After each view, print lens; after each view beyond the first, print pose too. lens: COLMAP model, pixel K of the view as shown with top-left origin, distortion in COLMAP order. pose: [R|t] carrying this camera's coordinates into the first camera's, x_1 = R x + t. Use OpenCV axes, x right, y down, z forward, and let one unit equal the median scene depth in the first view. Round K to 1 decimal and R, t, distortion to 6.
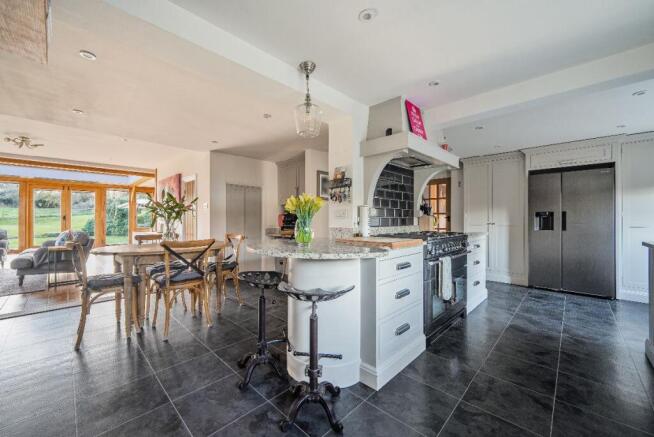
lens RADIAL K [[256.0, 0, 322.7], [0, 256.0, 217.6], [0, 0, 1]] dist [-0.002084, -0.000199]
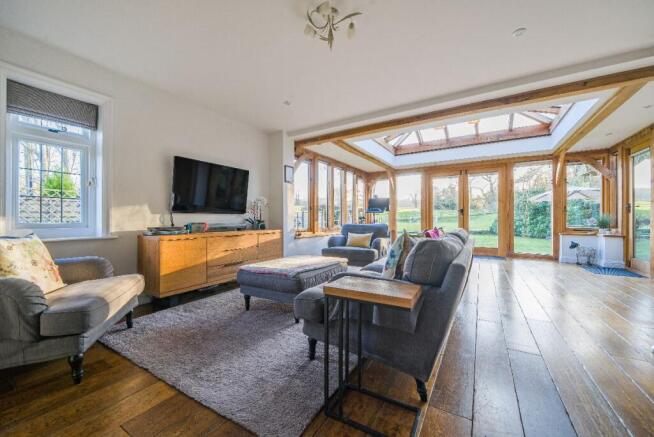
lens RADIAL K [[256.0, 0, 323.5], [0, 256.0, 216.9], [0, 0, 1]] dist [-0.002084, -0.000199]
pose [[0.223309, -0.008021, -0.974715, -0.230438], [0.005737, 0.999960, -0.006915, 0.012228], [0.974731, -0.004048, 0.223346, 0.273015]]
